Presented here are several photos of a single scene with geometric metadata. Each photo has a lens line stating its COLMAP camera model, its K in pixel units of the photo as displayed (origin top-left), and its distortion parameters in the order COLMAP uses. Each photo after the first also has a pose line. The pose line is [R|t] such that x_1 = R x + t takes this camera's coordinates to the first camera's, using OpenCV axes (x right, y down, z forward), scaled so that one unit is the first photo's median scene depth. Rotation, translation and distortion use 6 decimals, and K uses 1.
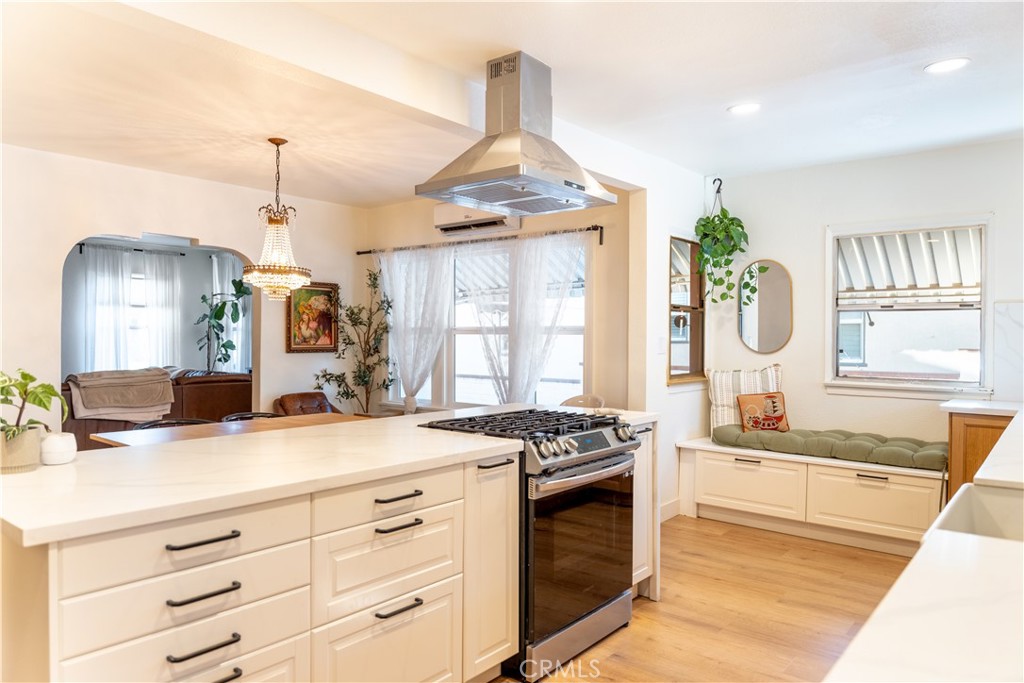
lens RADIAL K [[687.1, 0, 514.7], [0, 687.1, 338.5], [0, 0, 1]] dist [-0.003030, -0.018790]
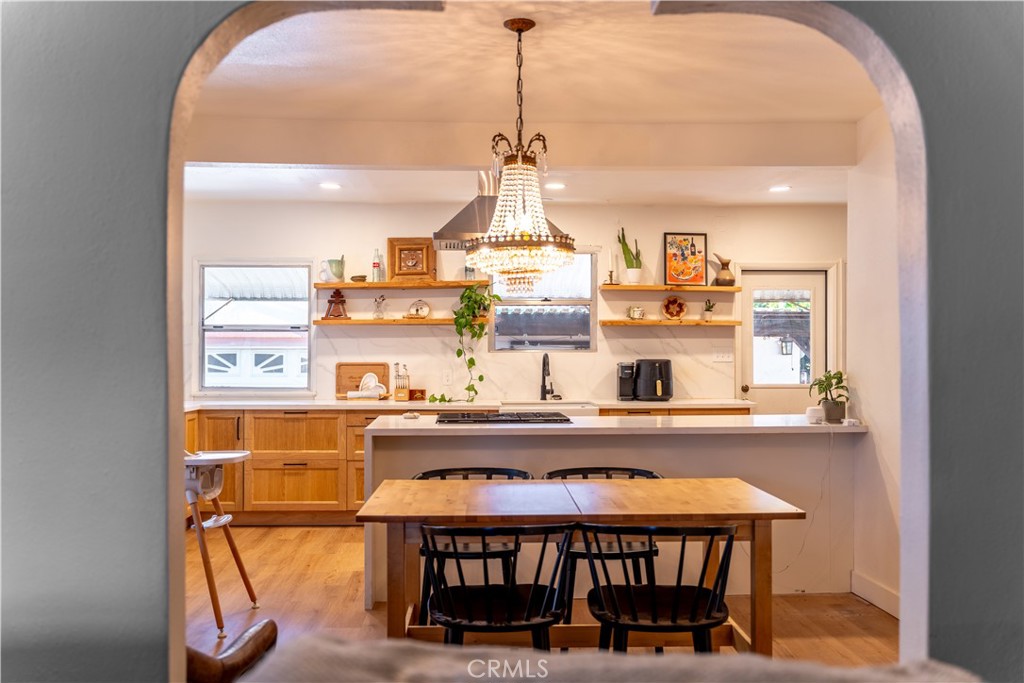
lens RADIAL K [[960.9, 0, 498.2], [0, 960.9, 348.9], [0, 0, 1]] dist [-0.005719, 0.000000]
pose [[-0.665338, -0.002824, 0.746537, -0.923566], [-0.002220, 0.999996, 0.001804, -0.011303], [-0.746539, -0.000457, -0.665342, 1.520490]]
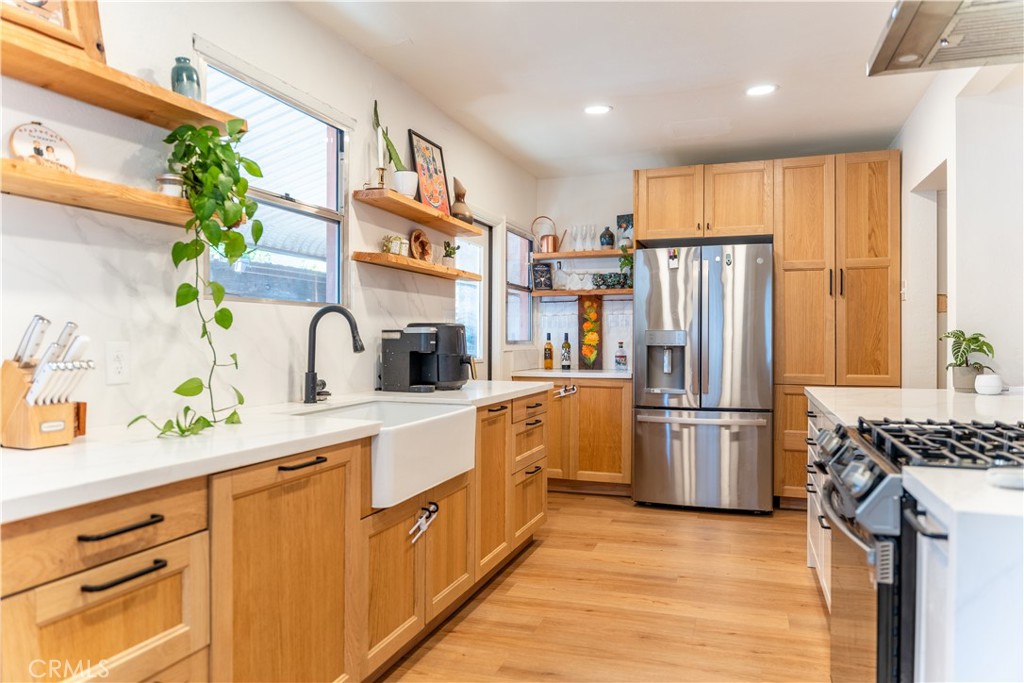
lens RADIAL K [[687.1, 0, 512.9], [0, 687.1, 342.7], [0, 0, 1]] dist [-0.003030, -0.018790]
pose [[-0.935744, -0.002753, -0.352669, 0.356668], [-0.003927, 0.999989, 0.002614, 0.028730], [0.352658, 0.003831, -0.935745, 0.930422]]
